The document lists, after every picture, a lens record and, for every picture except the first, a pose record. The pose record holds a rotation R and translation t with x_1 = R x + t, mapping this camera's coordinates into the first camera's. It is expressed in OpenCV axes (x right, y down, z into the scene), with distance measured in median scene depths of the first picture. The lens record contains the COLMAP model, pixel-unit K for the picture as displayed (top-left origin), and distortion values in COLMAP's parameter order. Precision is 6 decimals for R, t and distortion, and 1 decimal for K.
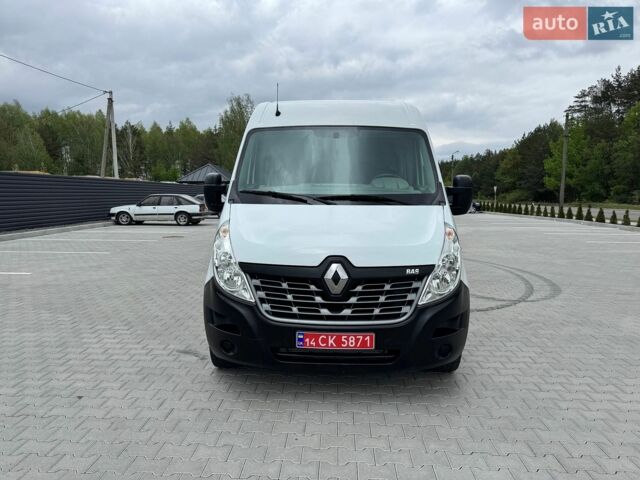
lens RADIAL K [[450.3, 0, 324.1], [0, 450.3, 242.8], [0, 0, 1]] dist [0.043503, -0.045334]
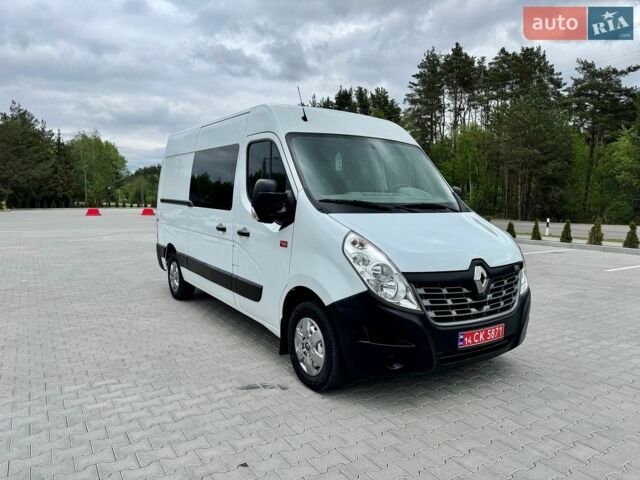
lens RADIAL K [[449.3, 0, 322.4], [0, 449.3, 242.0], [0, 0, 1]] dist [0.003199, -0.001295]
pose [[0.825384, -0.052711, 0.562106, -0.736147], [0.059815, 0.998193, 0.005775, -0.034108], [-0.561394, 0.028855, 0.827045, 0.240479]]
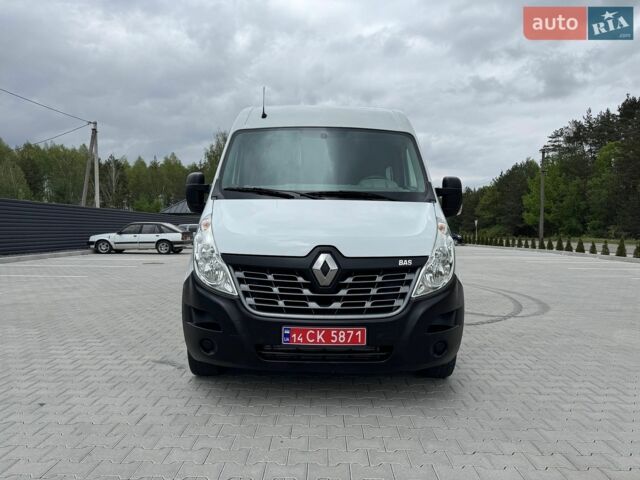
lens RADIAL K [[450.3, 0, 324.1], [0, 450.3, 242.8], [0, 0, 1]] dist [0.043503, -0.045334]
pose [[0.999348, 0.002621, 0.036005, -0.007606], [0.000226, 0.996887, -0.078839, 0.079175], [-0.036099, 0.078796, 0.996237, 0.045273]]
